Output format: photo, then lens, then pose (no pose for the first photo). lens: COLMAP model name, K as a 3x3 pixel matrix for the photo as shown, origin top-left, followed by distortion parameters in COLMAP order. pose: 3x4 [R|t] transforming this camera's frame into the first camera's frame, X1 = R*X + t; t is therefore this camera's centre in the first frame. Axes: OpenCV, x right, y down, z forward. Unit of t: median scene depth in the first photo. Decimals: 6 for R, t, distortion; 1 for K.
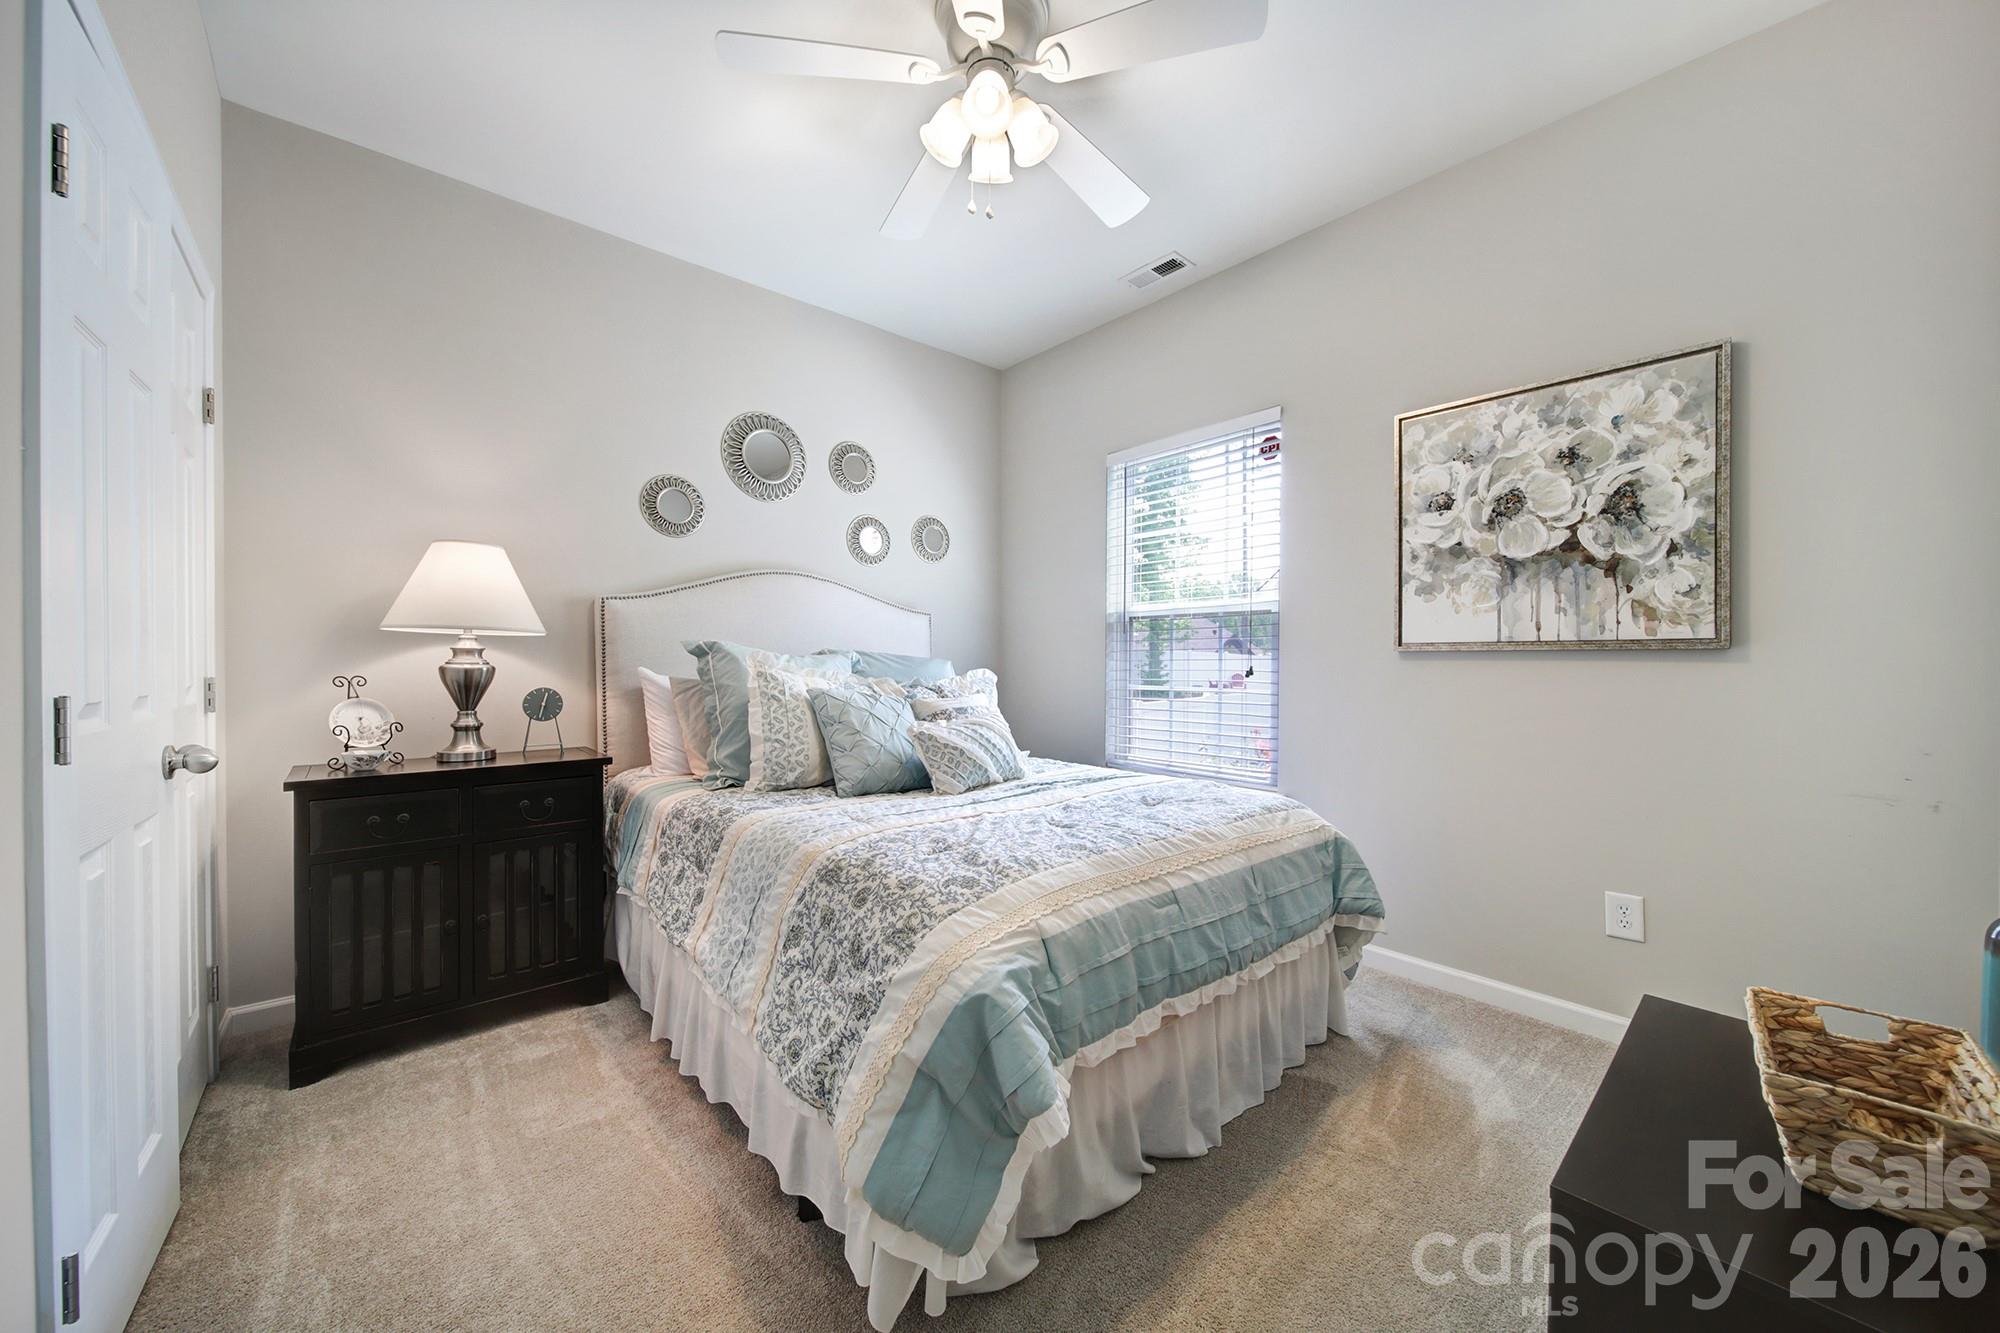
lens RADIAL K [[716.6, 0, 997.4], [0, 716.6, 663.7], [0, 0, 1]] dist [-0.000634, -0.000606]
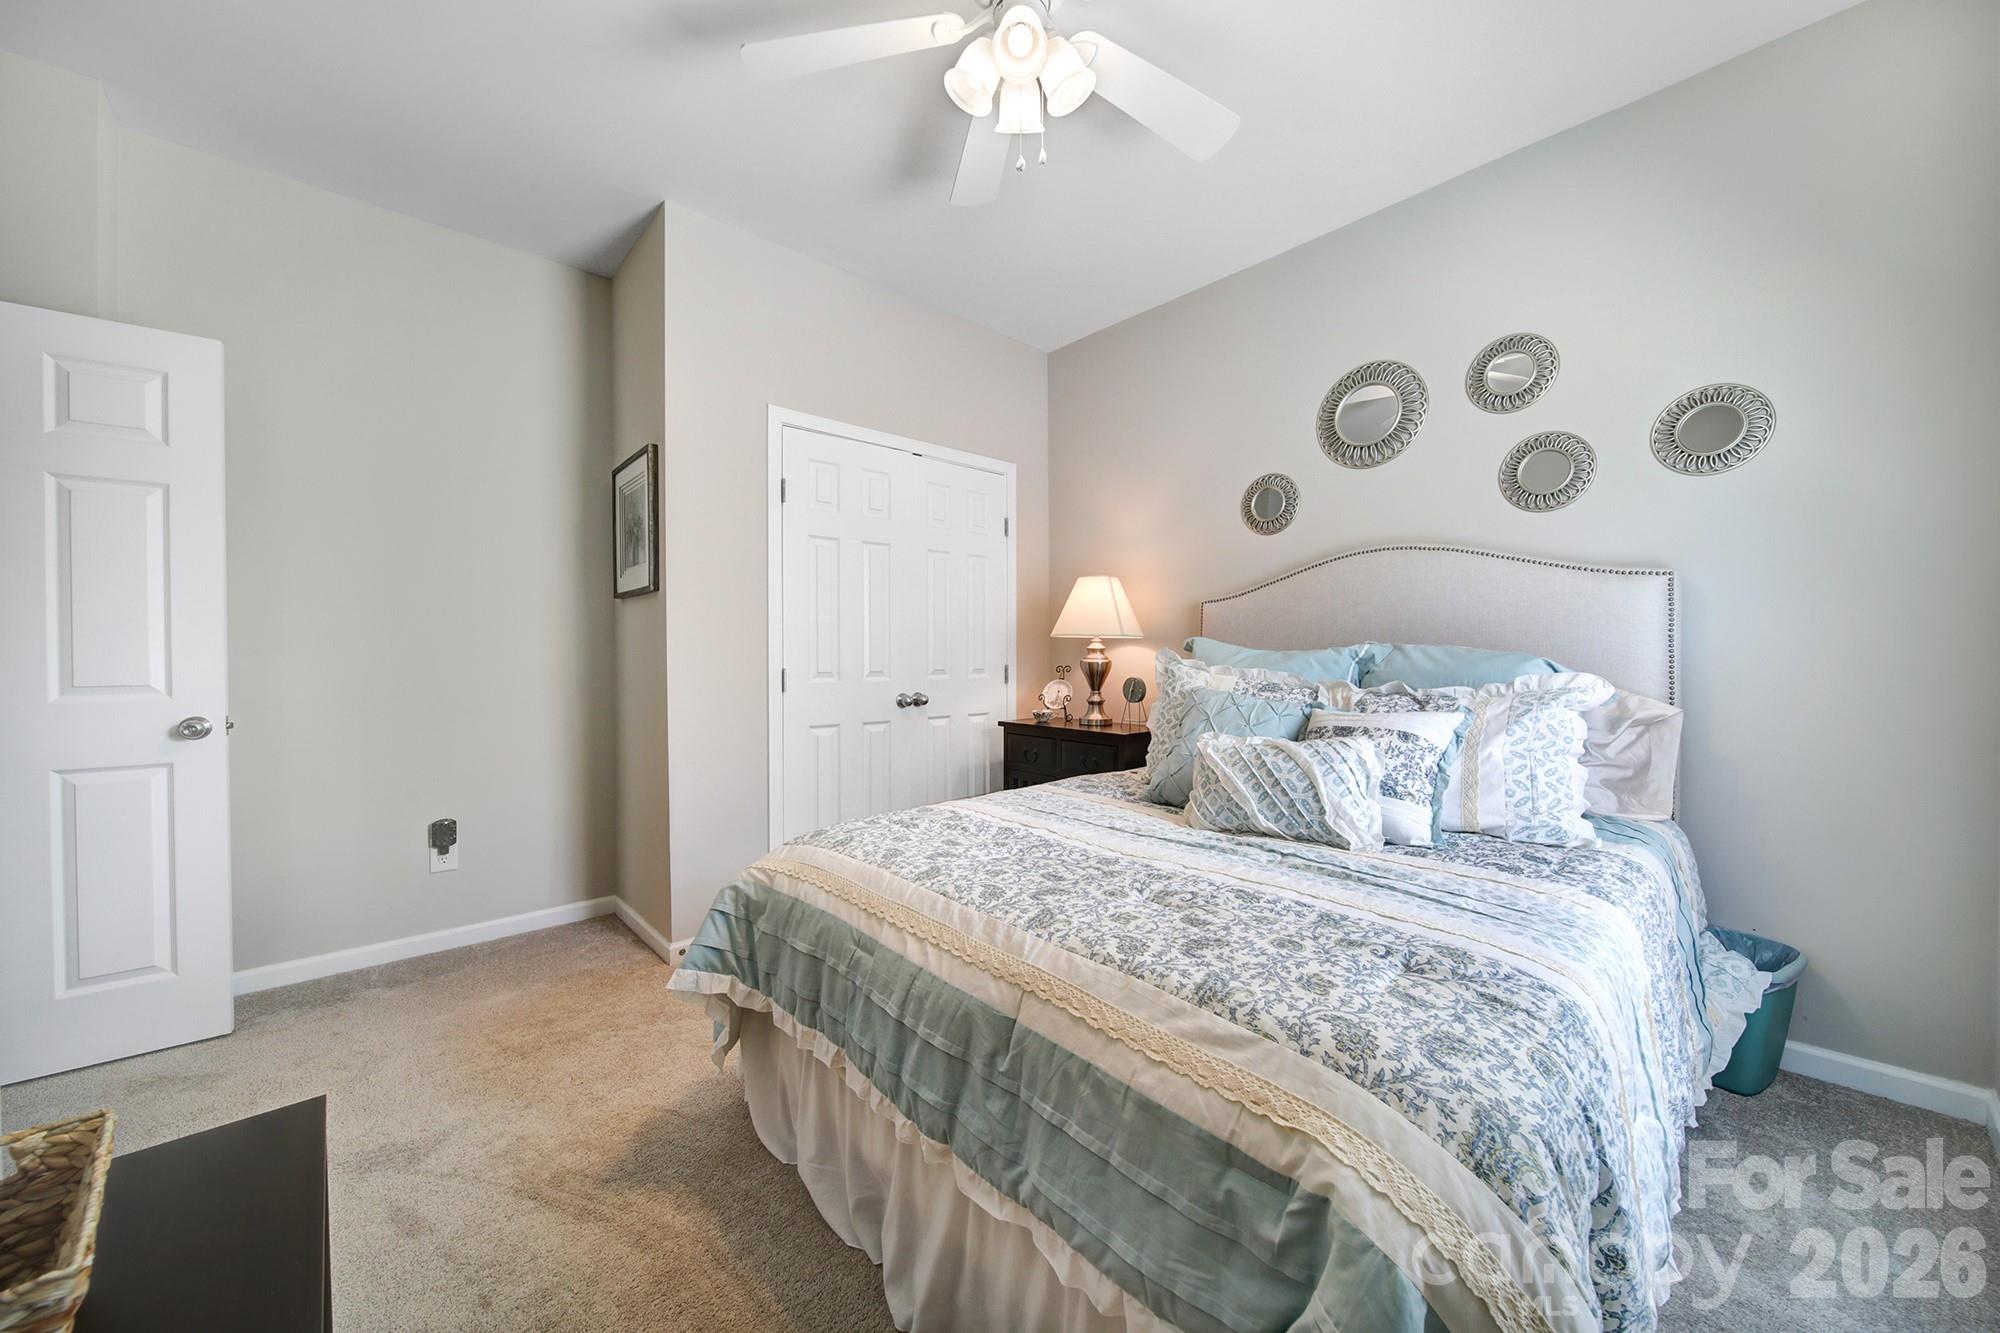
lens RADIAL K [[716.6, 0, 997.4], [0, 716.6, 663.7], [0, 0, 1]] dist [-0.000634, -0.000606]
pose [[0.024239, 0.011615, -0.999639, 0.723033], [-0.003846, 0.999926, 0.011525, -0.006434], [0.999699, 0.003566, 0.024282, 0.761533]]
